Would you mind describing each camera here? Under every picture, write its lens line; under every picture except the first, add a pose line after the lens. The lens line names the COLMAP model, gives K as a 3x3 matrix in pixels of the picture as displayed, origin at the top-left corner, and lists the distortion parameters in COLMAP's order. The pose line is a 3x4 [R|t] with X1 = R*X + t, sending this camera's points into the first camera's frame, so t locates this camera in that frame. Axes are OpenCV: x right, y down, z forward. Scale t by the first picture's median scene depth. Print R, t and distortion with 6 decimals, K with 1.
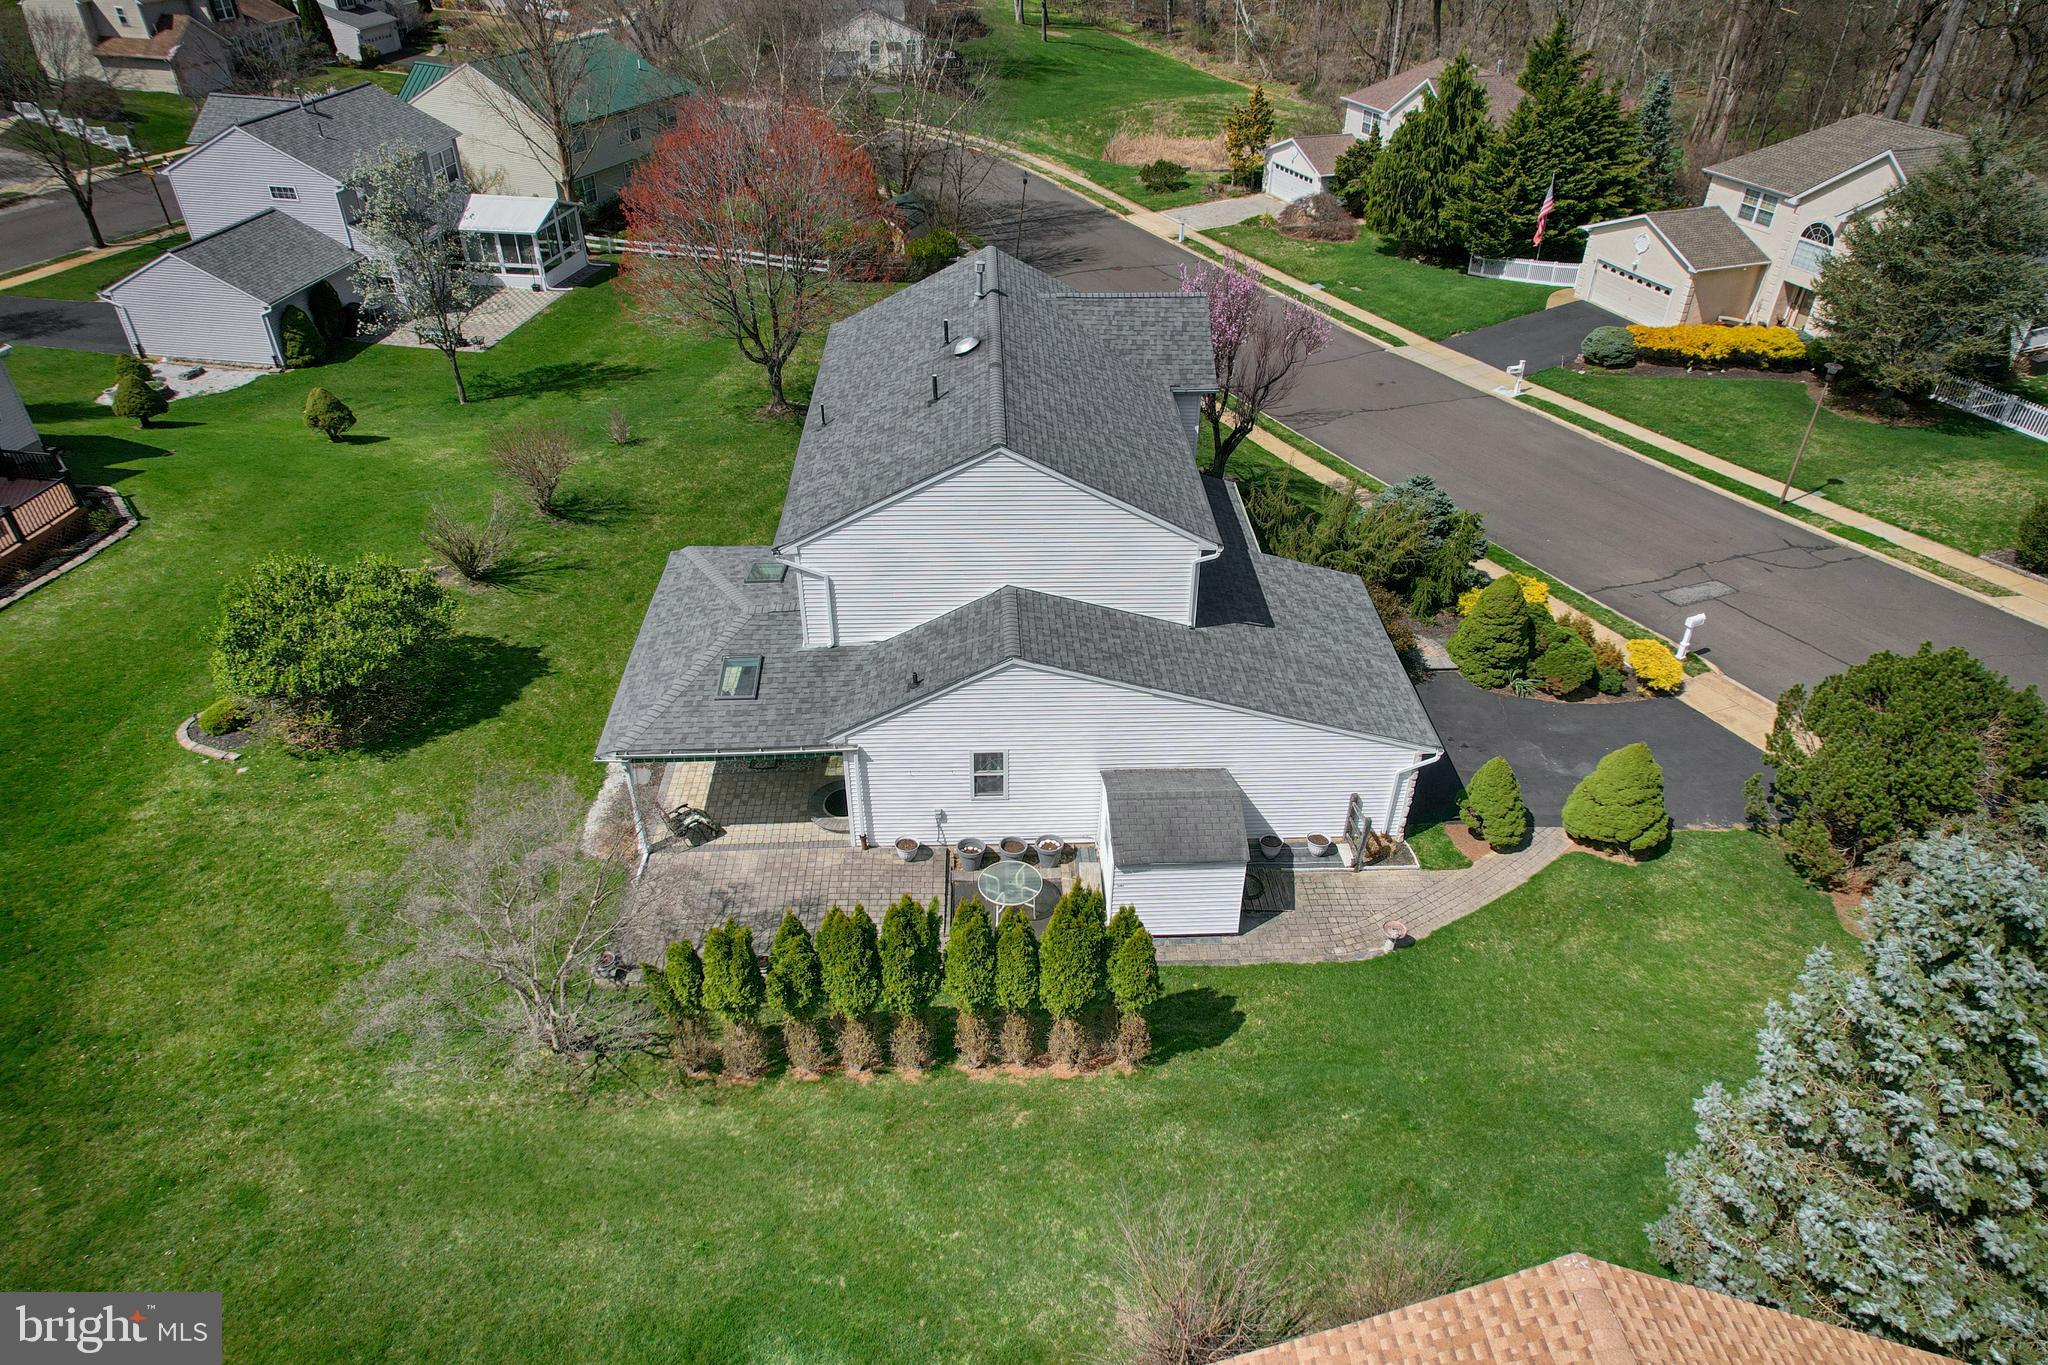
lens RADIAL K [[1305.9, 0, 1049.9], [0, 1305.9, 680.5], [0, 0, 1]] dist [-0.079612, 0.075202]
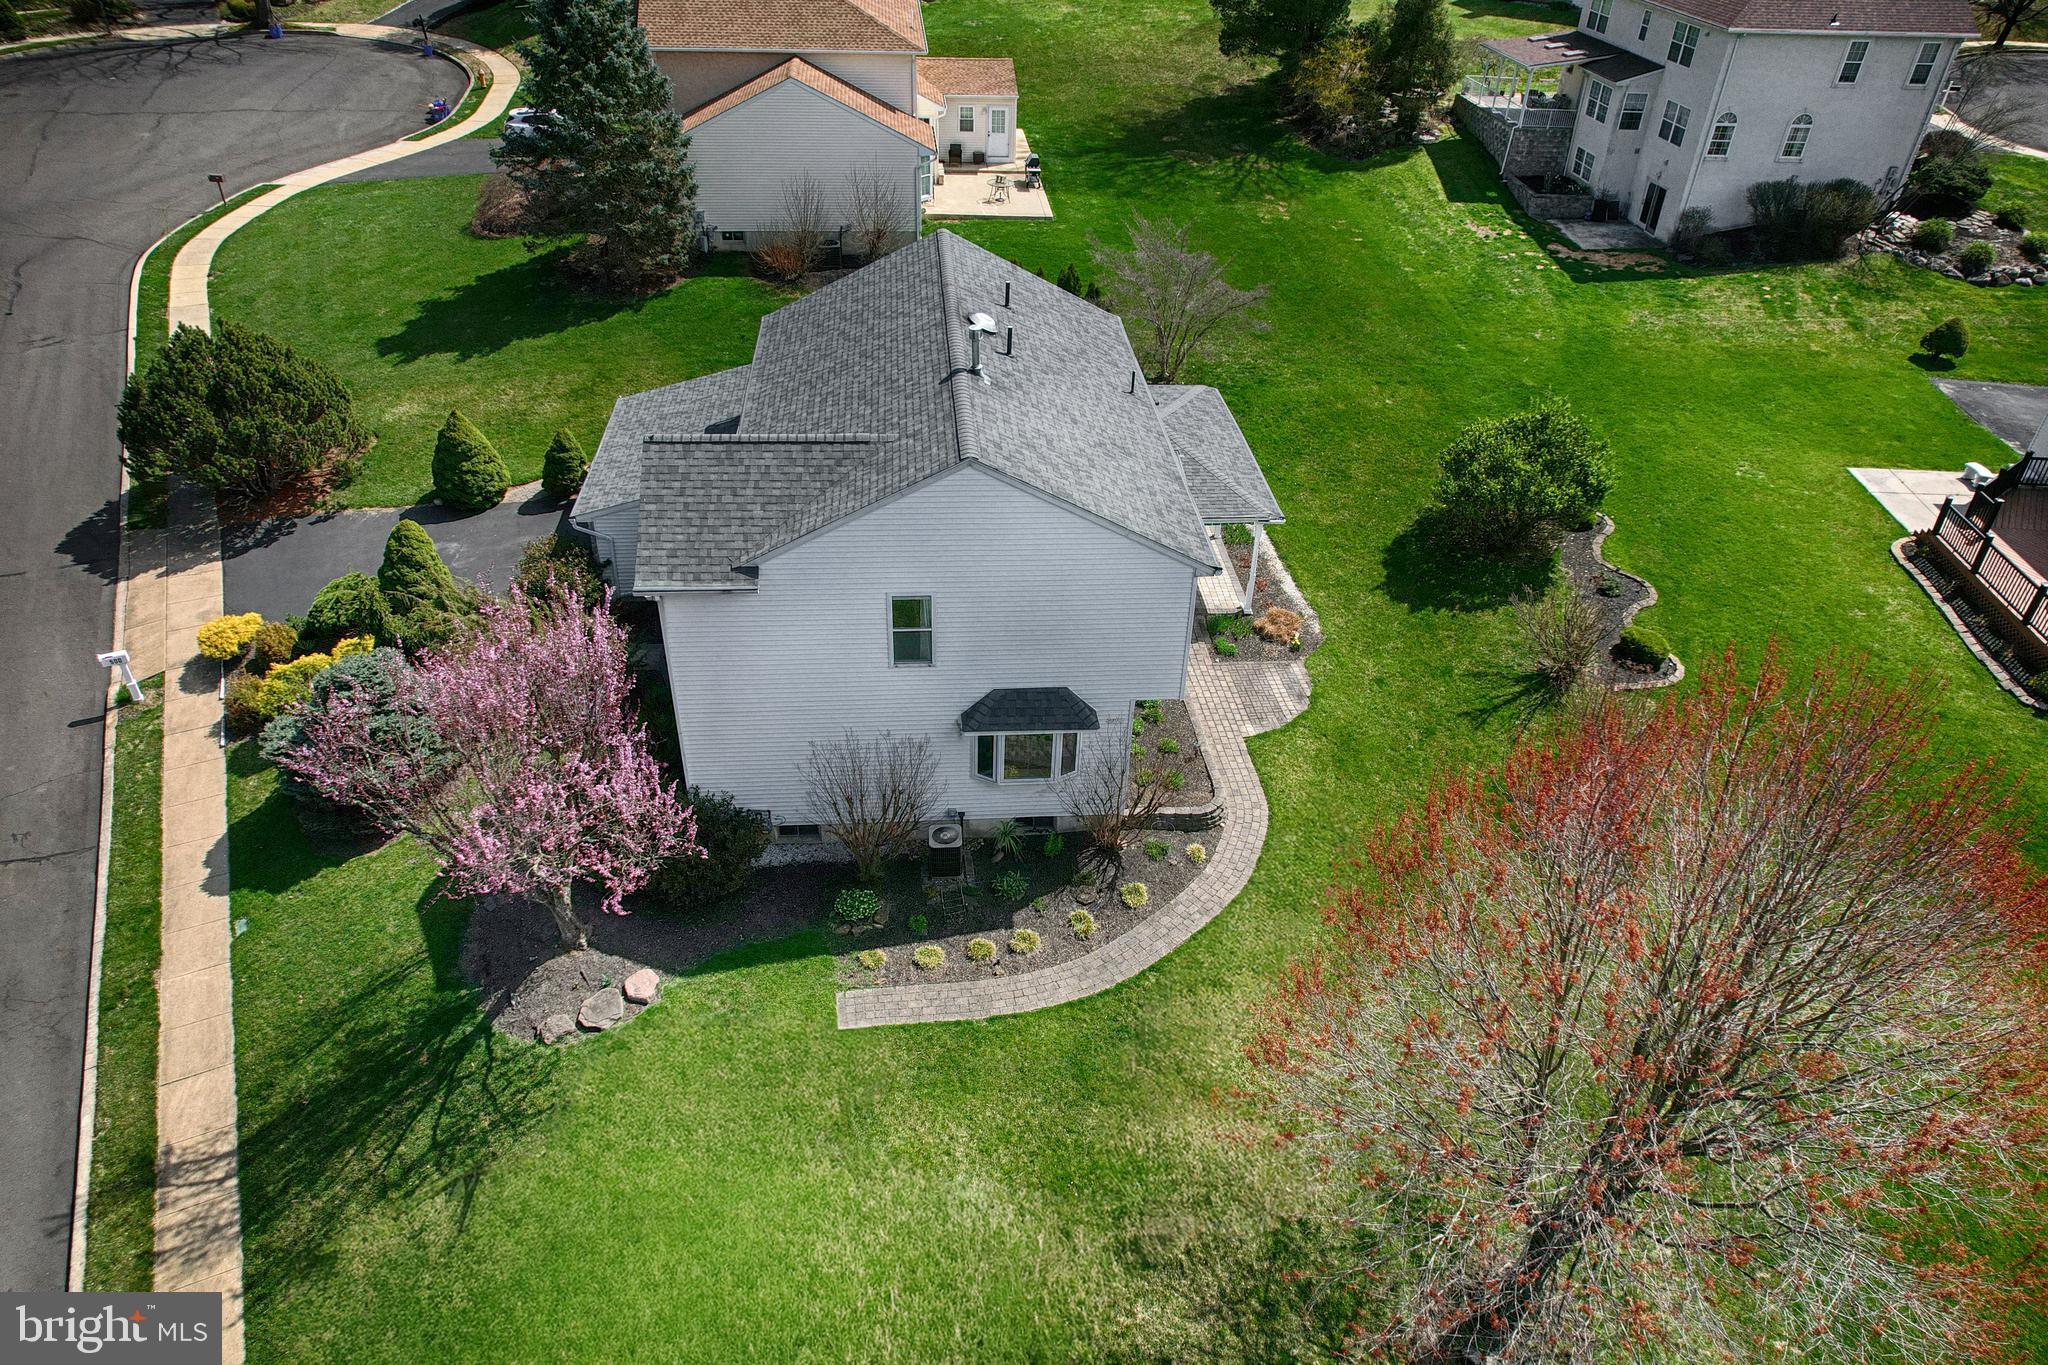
lens RADIAL K [[1343.6, 0, 1046.4], [0, 1343.6, 681.3], [0, 0, 1]] dist [-0.086157, 0.083723]
pose [[-0.996914, -0.021504, -0.075500, -0.035205], [-0.078274, 0.345609, 0.935108, -0.862689], [0.005985, 0.938132, -0.346226, 1.281879]]
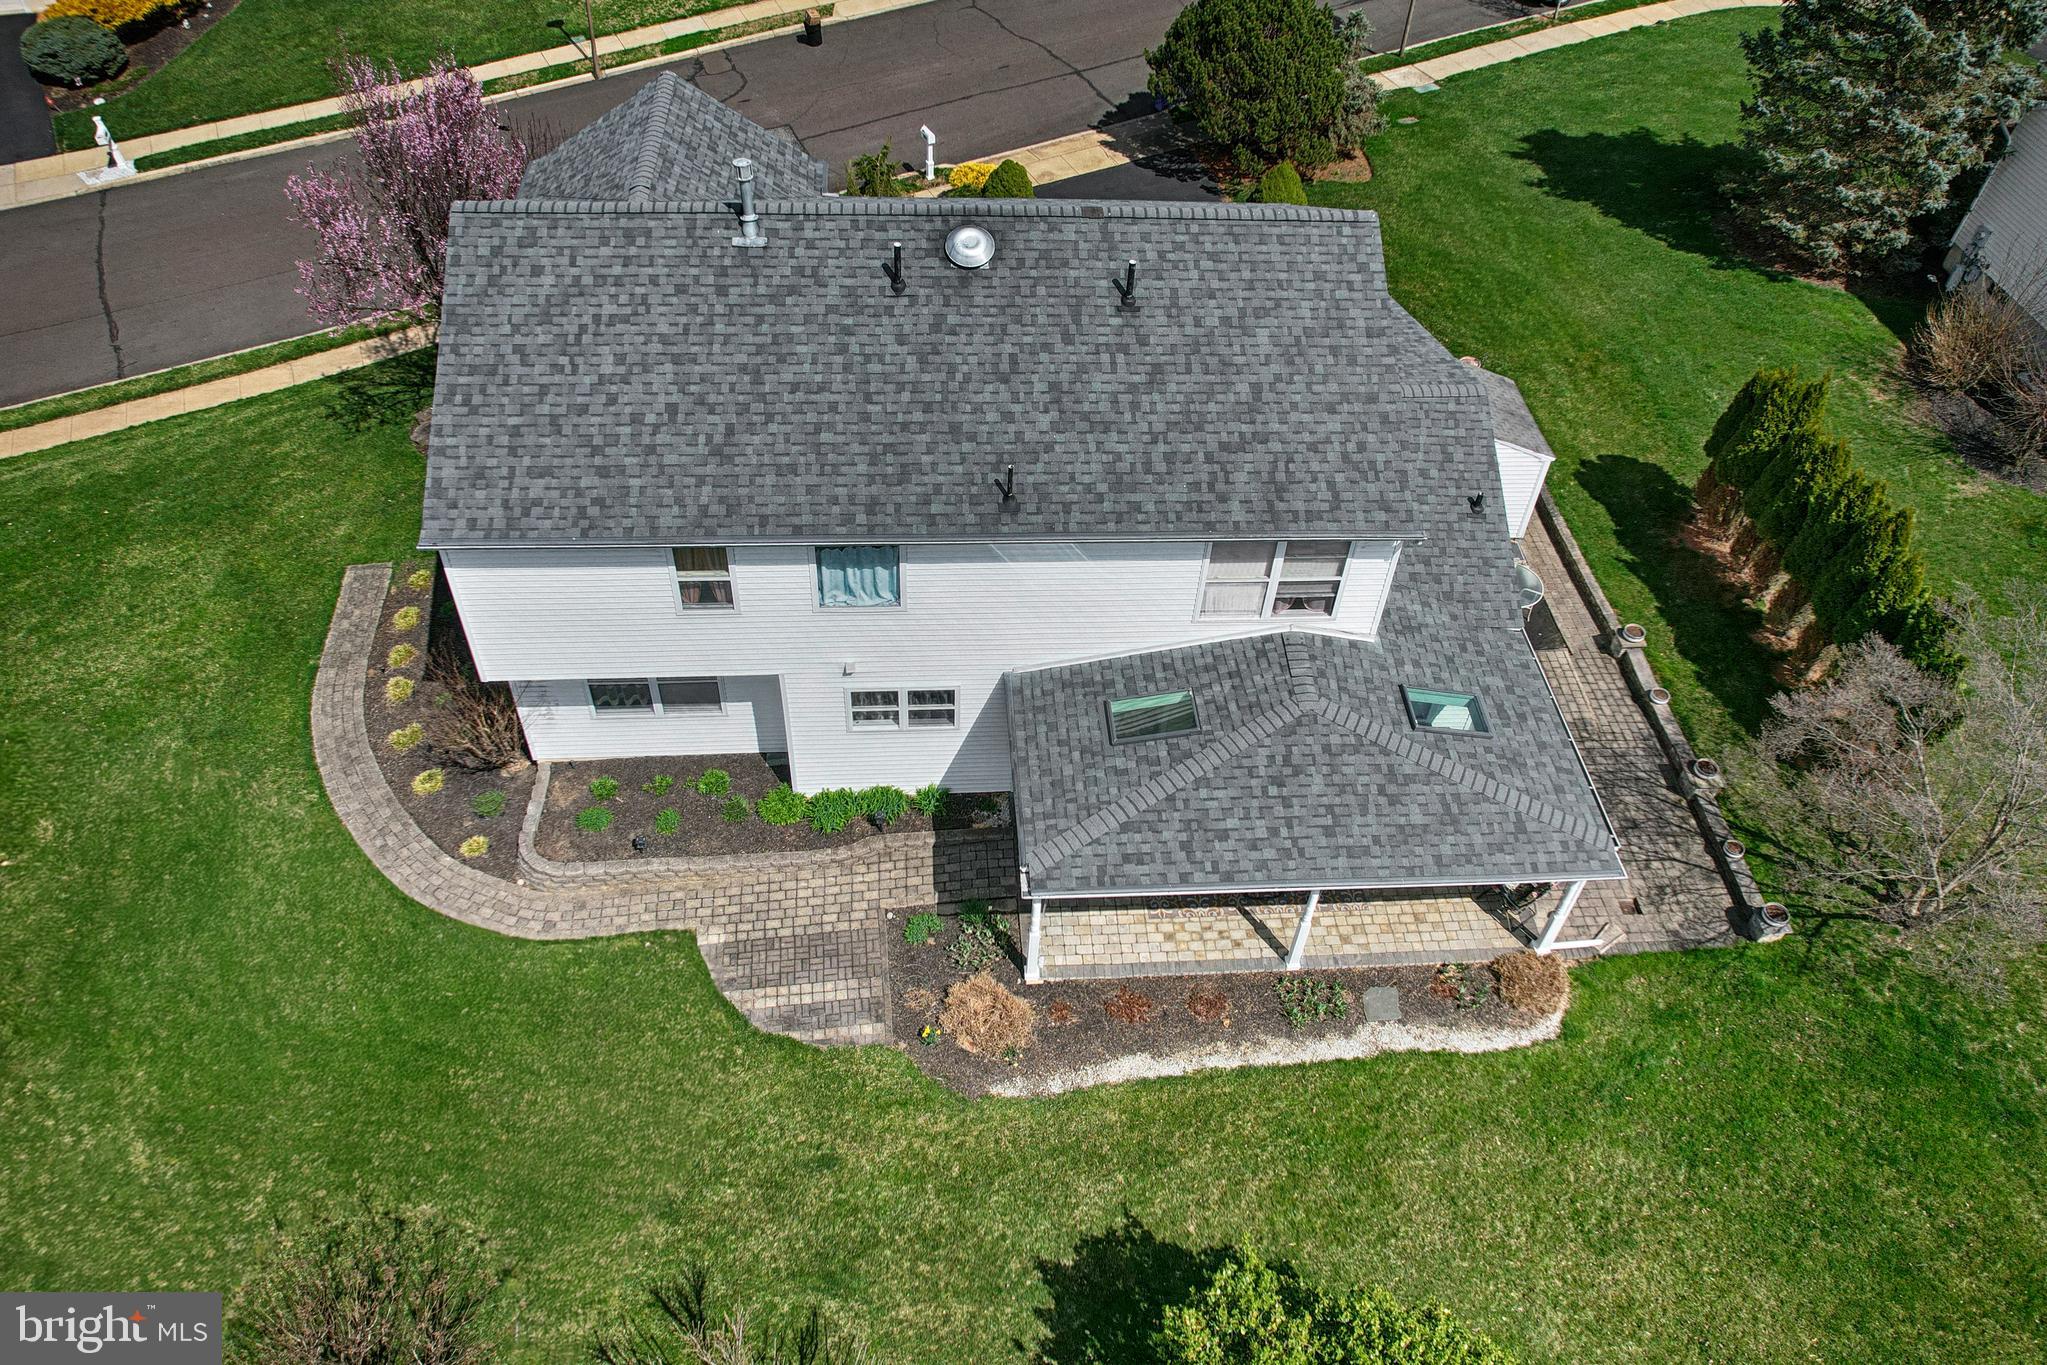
lens RADIAL K [[1424.8, 0, 1065.1], [0, 1424.8, 683.5], [0, 0, 1]] dist [-0.087514, 0.088601]
pose [[-0.035997, -0.738115, 0.673714, -0.537468], [0.520345, 0.561714, 0.643210, -0.443873], [-0.853197, 0.373717, 0.363854, 0.656155]]
